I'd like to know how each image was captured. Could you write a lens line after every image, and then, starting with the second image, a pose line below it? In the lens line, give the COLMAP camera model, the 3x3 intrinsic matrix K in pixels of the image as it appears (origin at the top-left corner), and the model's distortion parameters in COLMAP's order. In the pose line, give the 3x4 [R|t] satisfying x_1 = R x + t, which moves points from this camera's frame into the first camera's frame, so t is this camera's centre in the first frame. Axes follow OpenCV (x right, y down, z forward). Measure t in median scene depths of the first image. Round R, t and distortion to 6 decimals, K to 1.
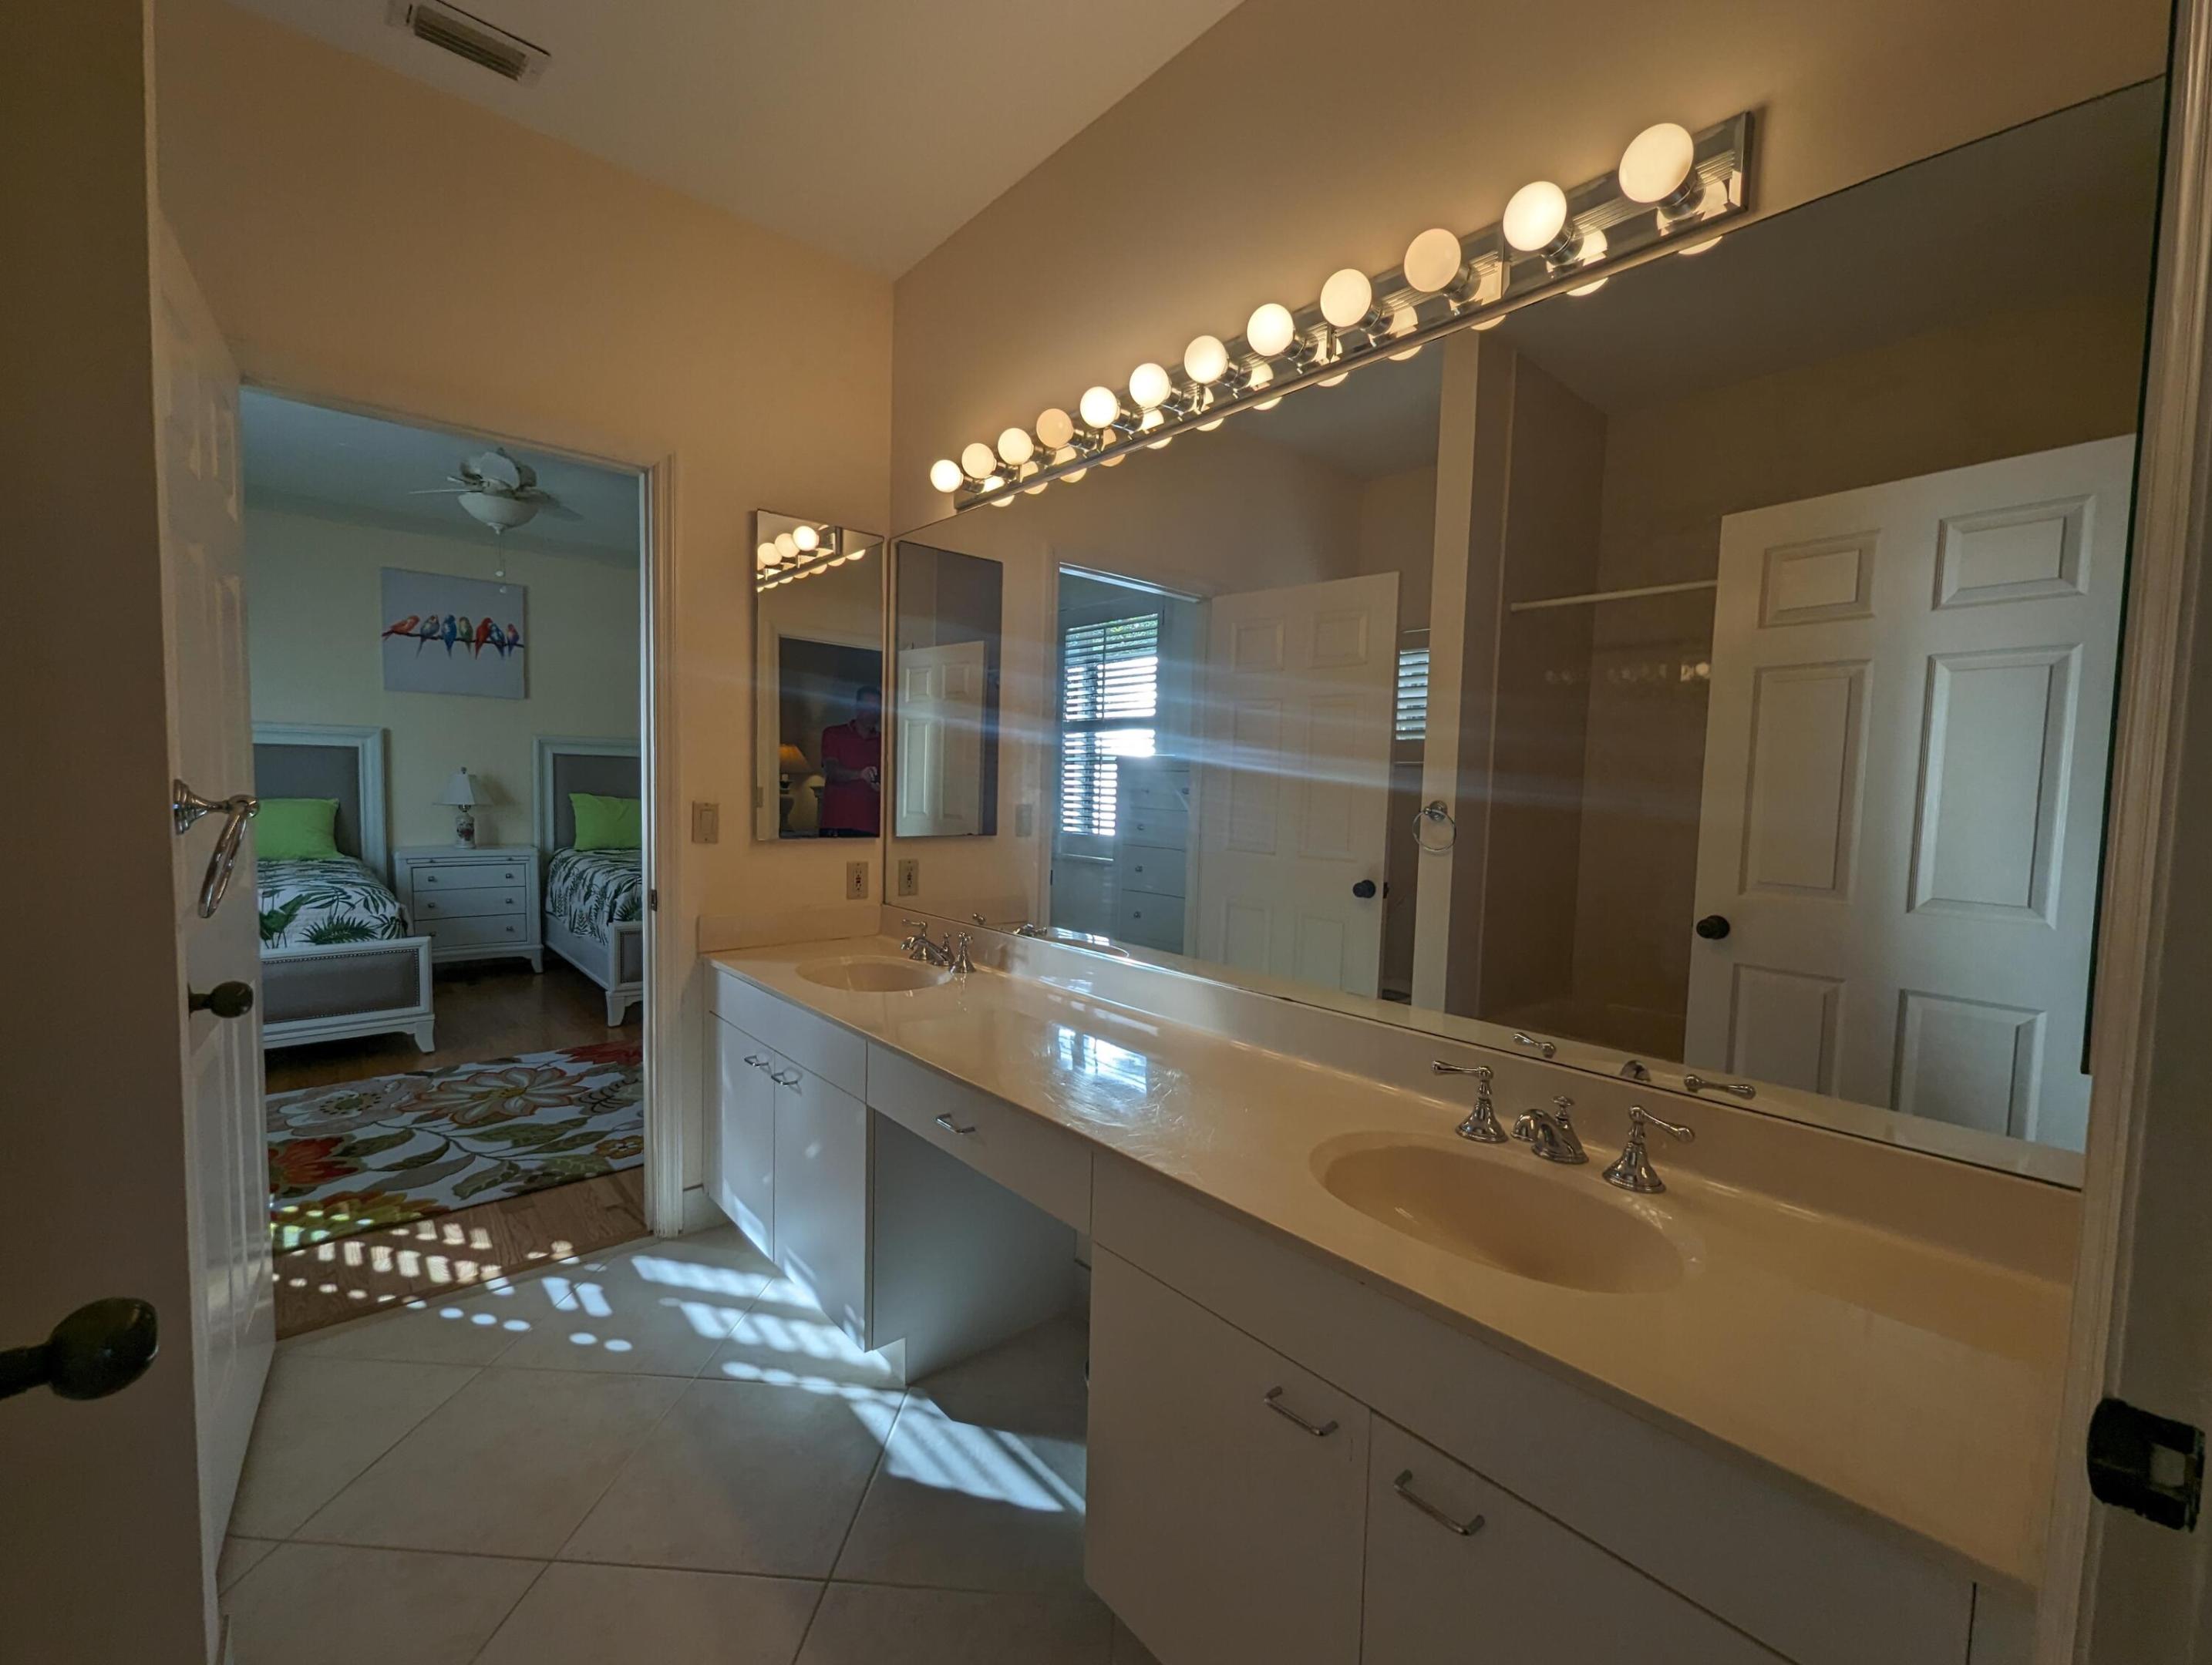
lens RADIAL K [[922.2, 0, 1104.4], [0, 922.2, 844.7], [0, 0, 1]] dist [-0.000516, 0.000966]
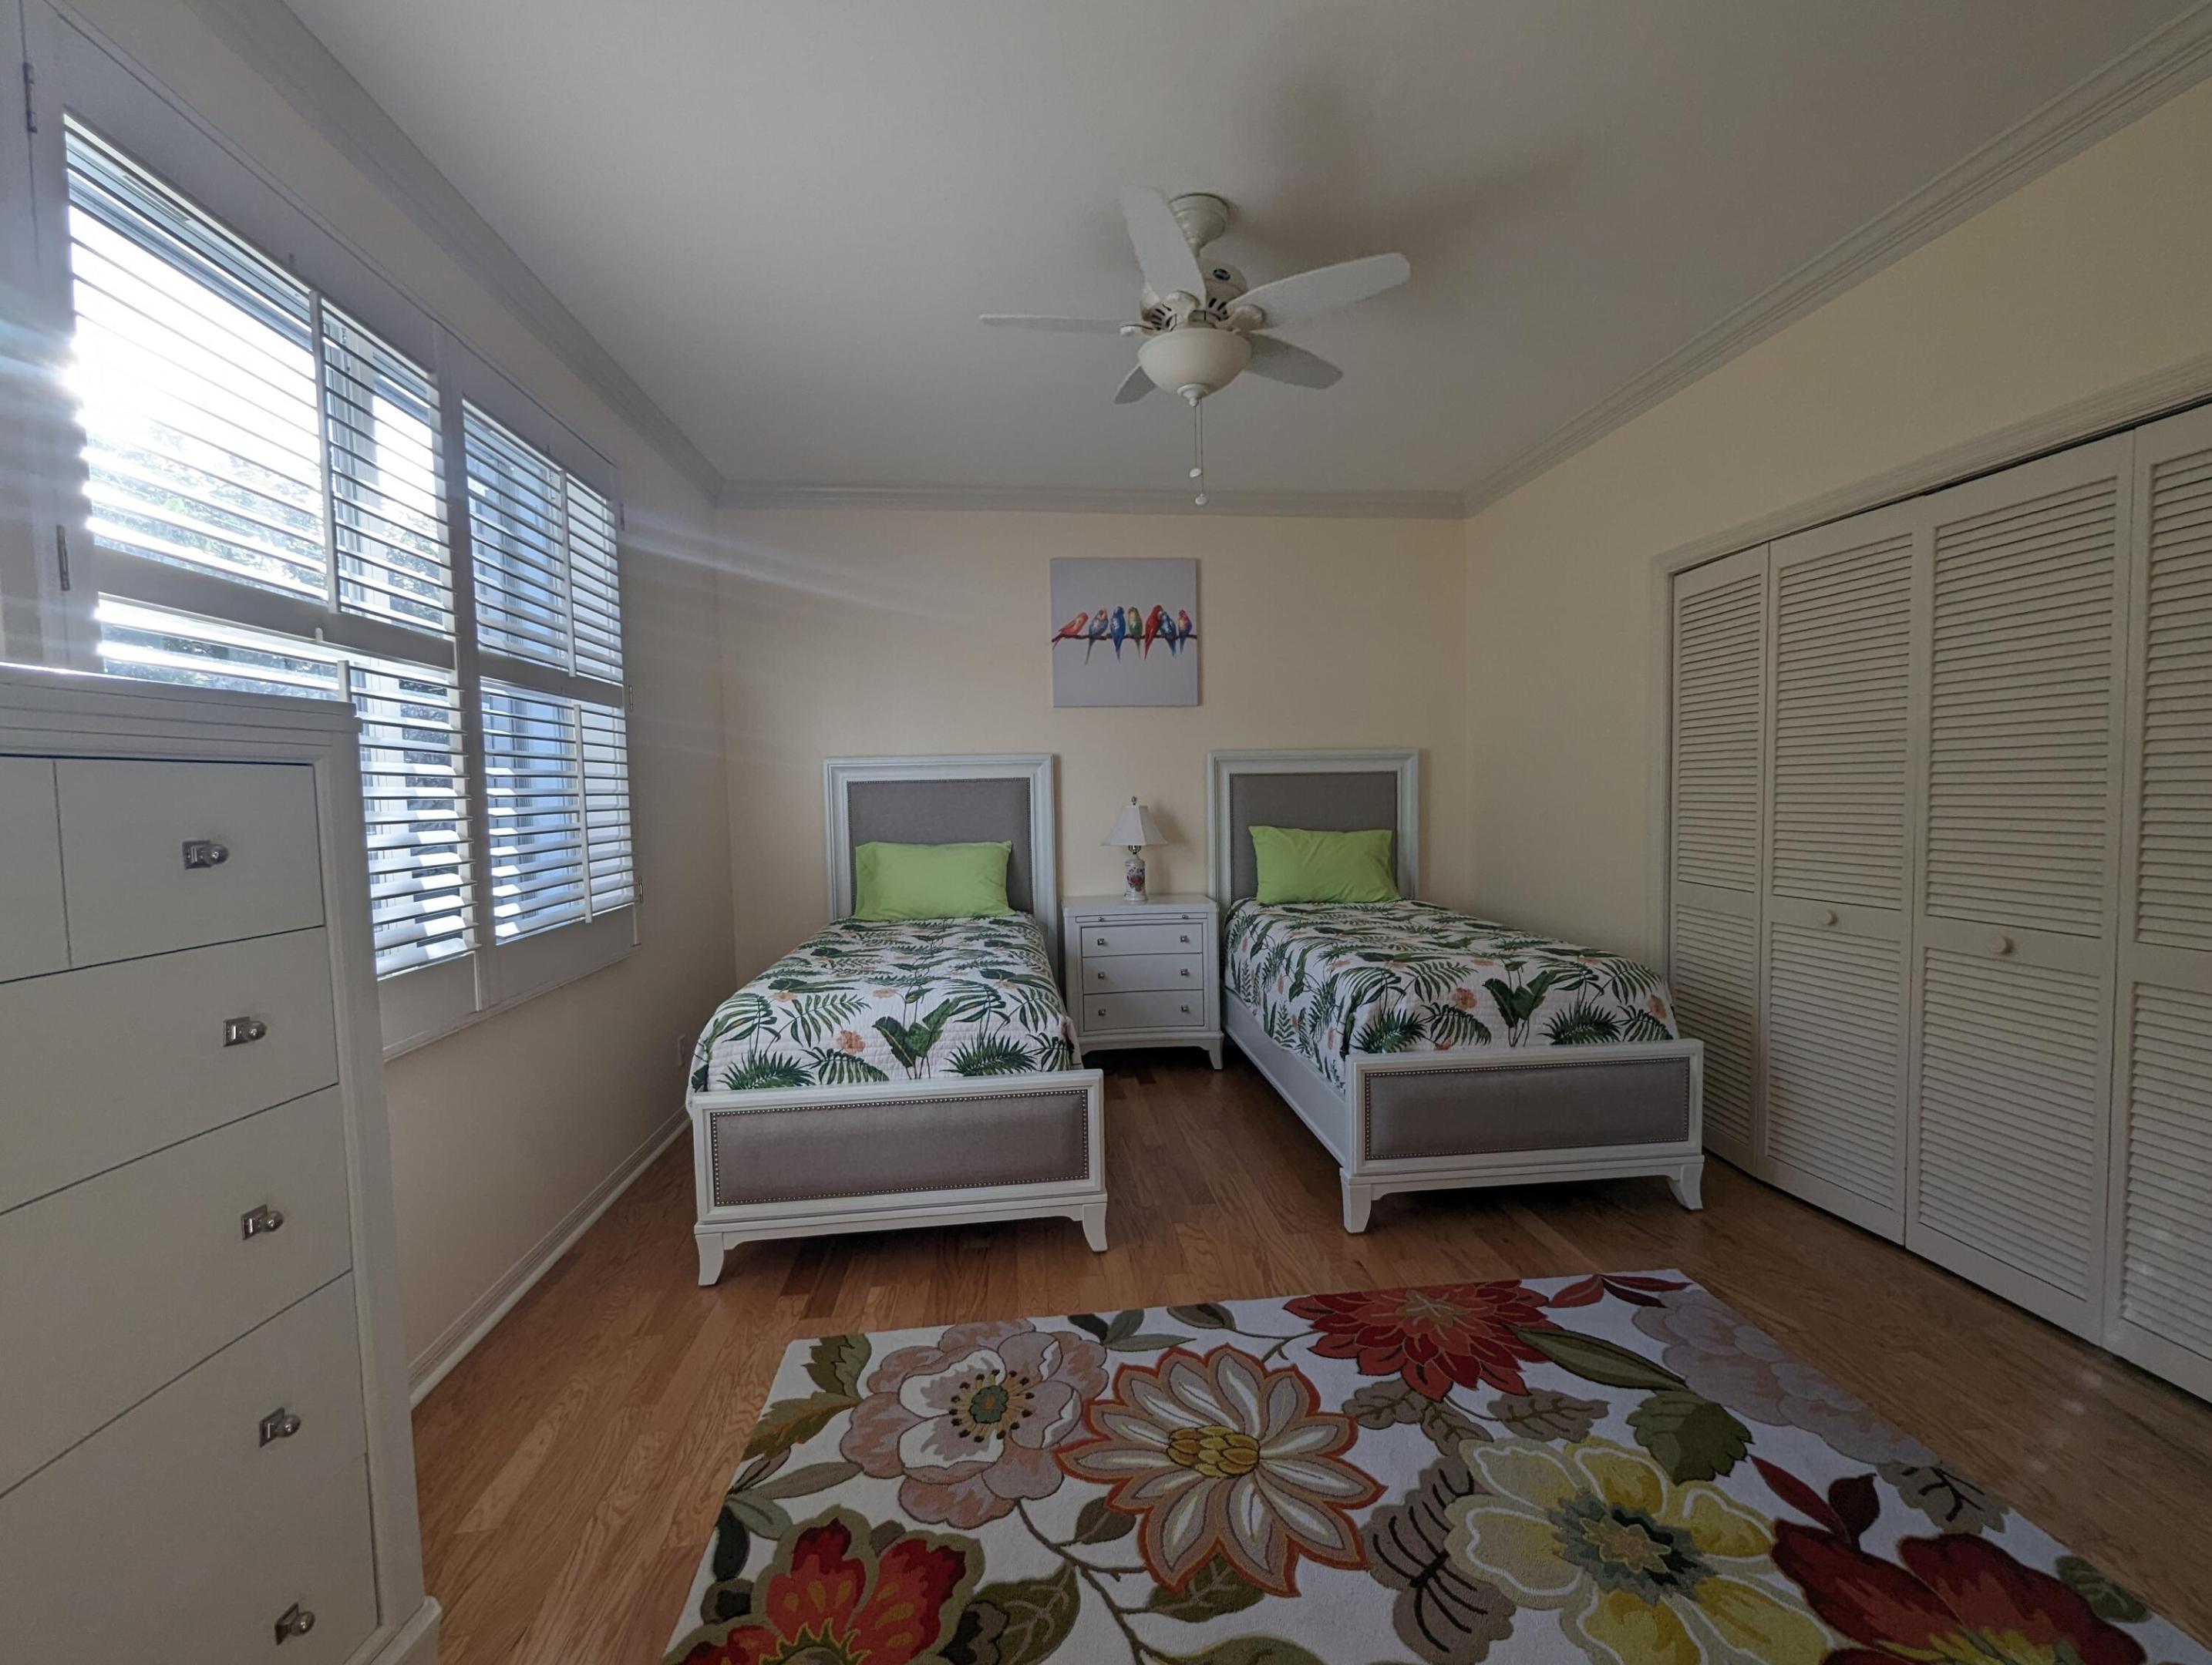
lens RADIAL K [[922.2, 0, 1115.7], [0, 922.2, 845.6], [0, 0, 1]] dist [-0.000516, 0.000966]
pose [[0.819025, -0.008208, -0.573699, -0.318629], [0.003241, 0.999948, -0.009679, -0.043687], [0.573749, 0.006068, 0.819009, 0.431577]]
